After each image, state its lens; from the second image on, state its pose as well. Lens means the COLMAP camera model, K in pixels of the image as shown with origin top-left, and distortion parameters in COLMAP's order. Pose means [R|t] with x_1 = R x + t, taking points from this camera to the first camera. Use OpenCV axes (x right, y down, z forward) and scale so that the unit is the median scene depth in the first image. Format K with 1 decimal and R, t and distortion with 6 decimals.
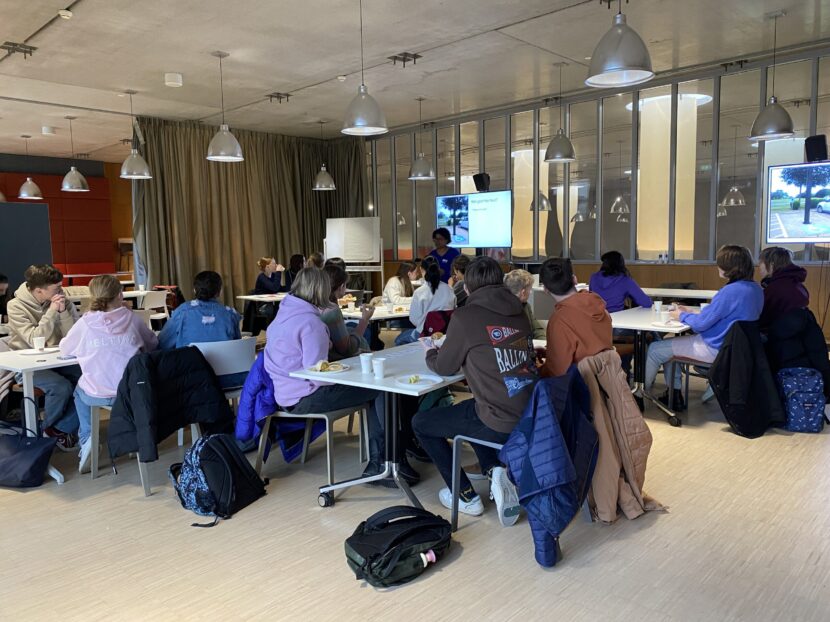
lens RADIAL K [[639.0, 0, 414.6], [0, 639.0, 290.8], [0, 0, 1]] dist [-0.003167, 0.001139]
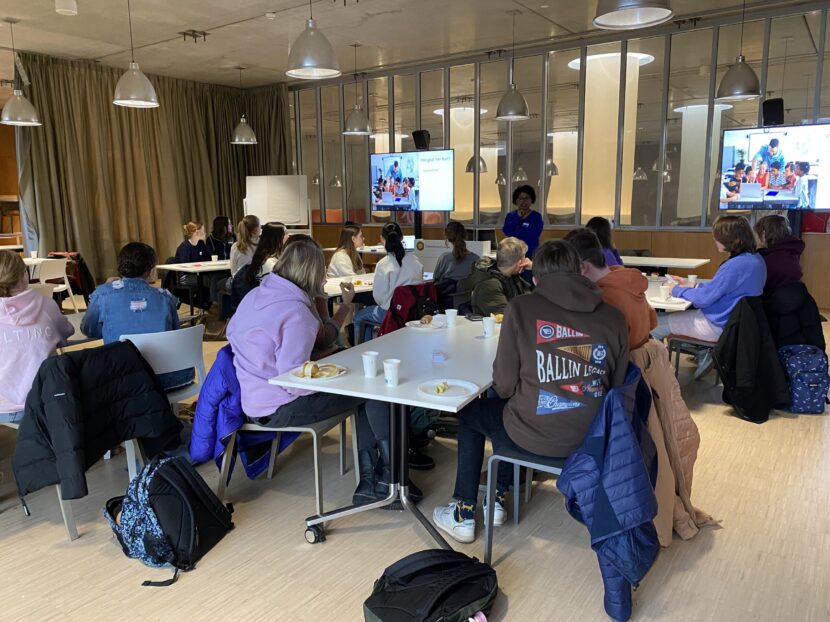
lens RADIAL K [[639.0, 0, 414.6], [0, 639.0, 290.8], [0, 0, 1]] dist [-0.003167, 0.001139]
pose [[0.989513, -0.009605, 0.144122, -0.095343], [0.000696, 0.998092, 0.061739, -0.018011], [-0.144441, -0.060991, 0.987632, 0.160405]]
